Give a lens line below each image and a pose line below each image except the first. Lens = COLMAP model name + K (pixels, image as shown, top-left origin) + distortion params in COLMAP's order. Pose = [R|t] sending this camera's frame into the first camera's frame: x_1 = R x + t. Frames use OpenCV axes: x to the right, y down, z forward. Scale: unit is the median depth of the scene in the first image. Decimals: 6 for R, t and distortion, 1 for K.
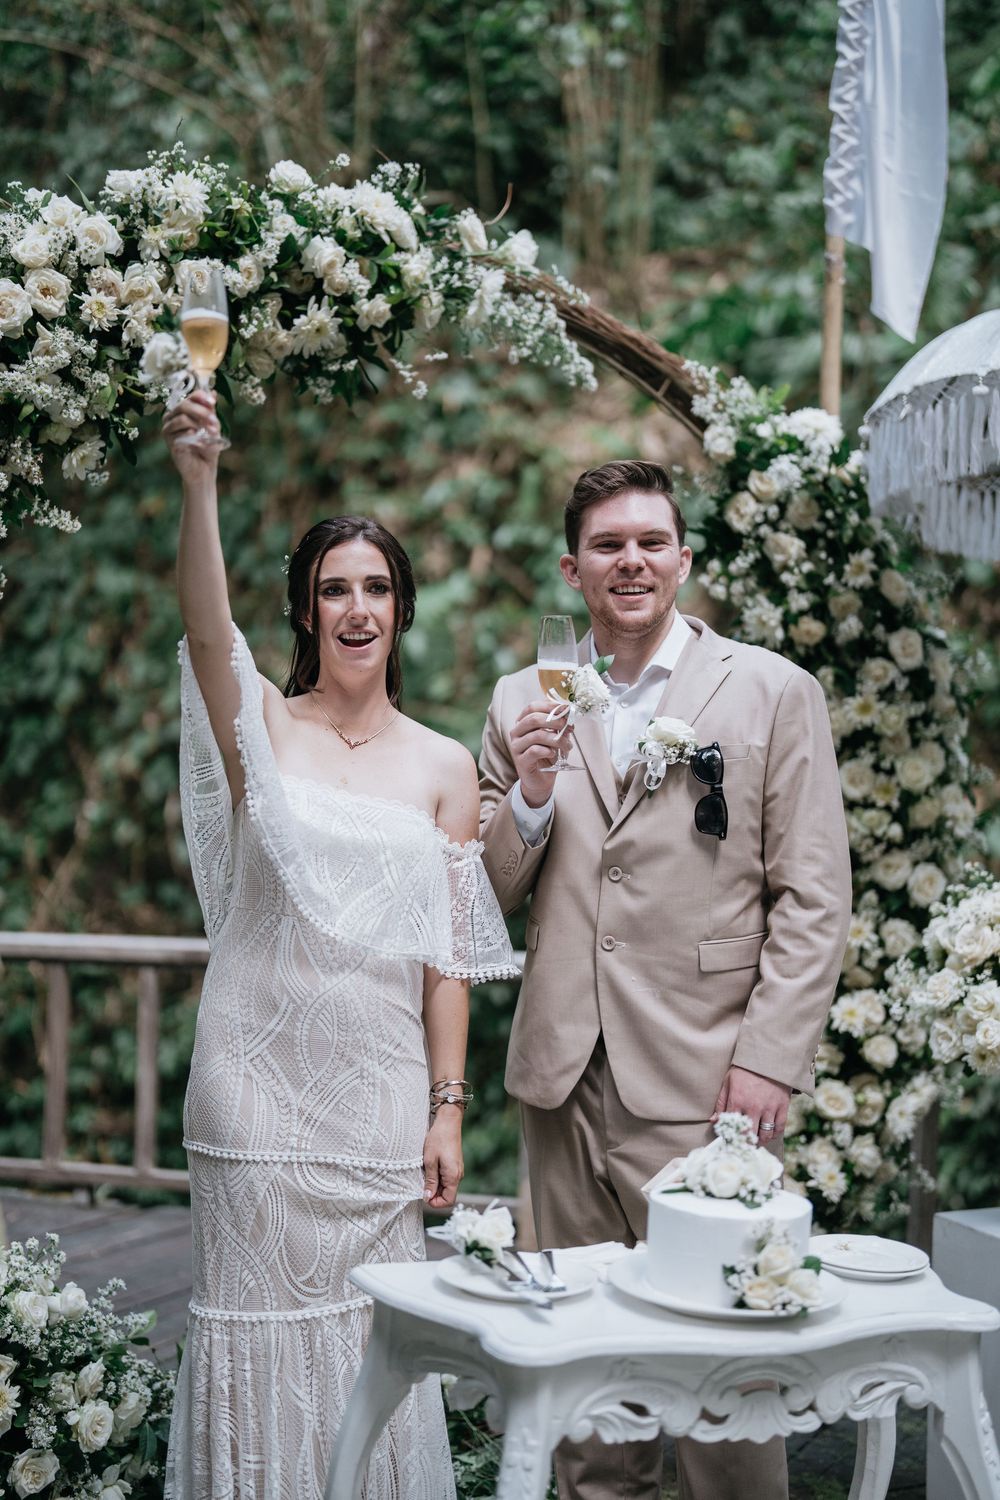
lens RADIAL K [[2140.3, 0, 500.0], [0, 2140.3, 750.0], [0, 0, 1]] dist [-0.119417, 1.208869]
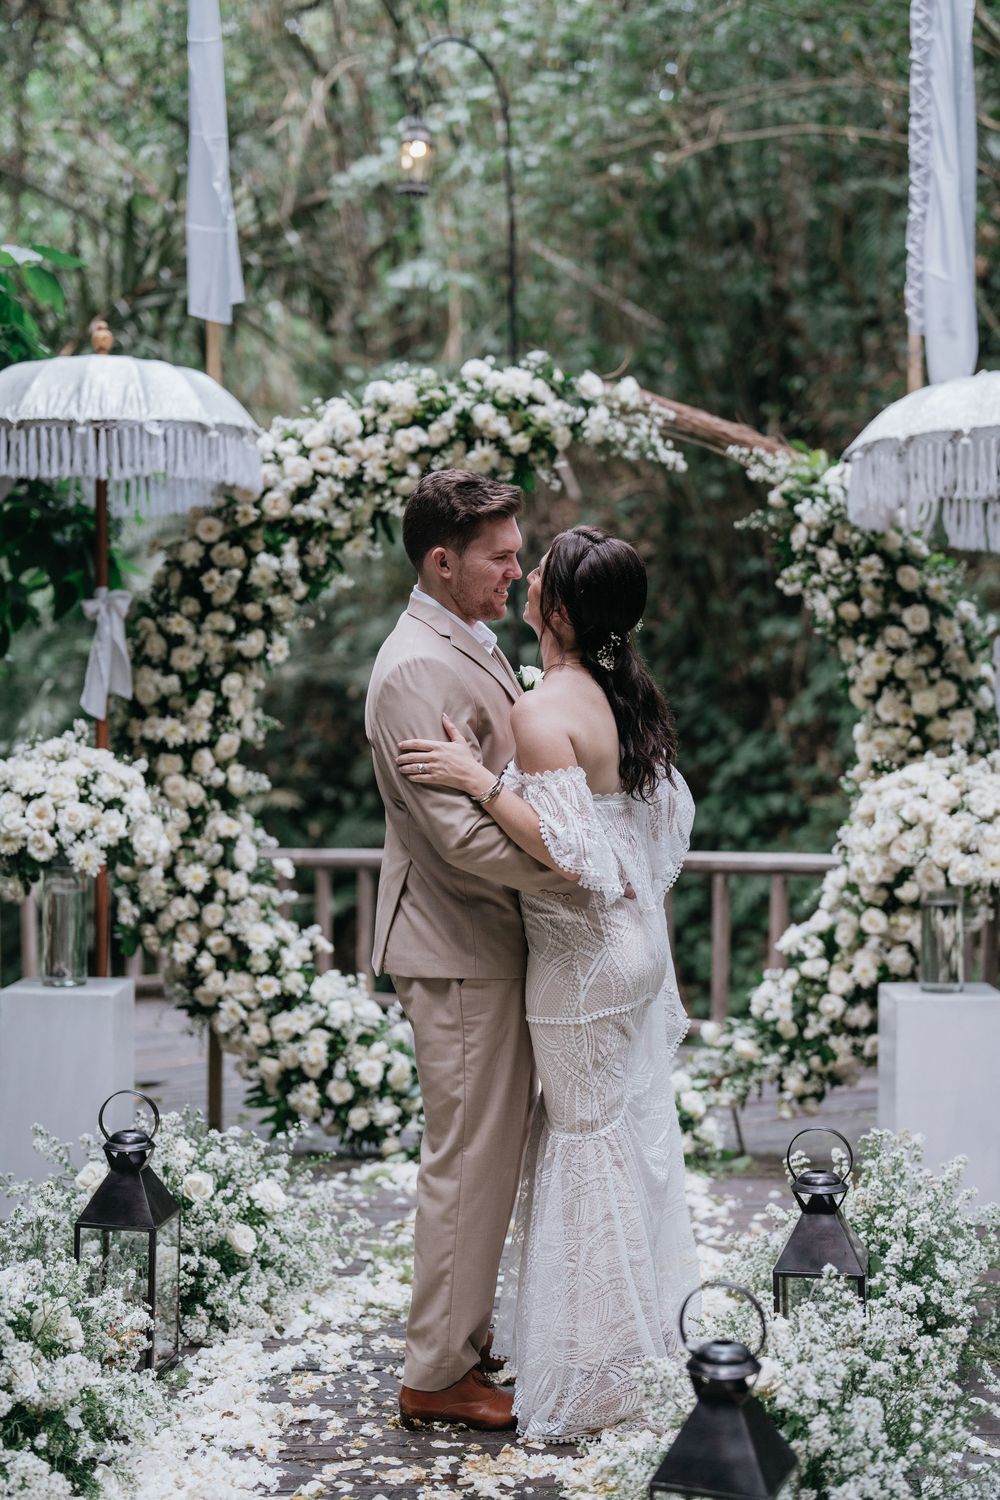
lens RADIAL K [[2210.6, 0, 467.3], [0, 2210.6, 754.4], [0, 0, 1]] dist [-0.043544, 0.924968]
pose [[0.870590, -0.031775, -0.490981, 0.711367], [0.032726, 0.999442, -0.006652, 0.049624], [0.490919, -0.010277, 0.871145, -0.522669]]
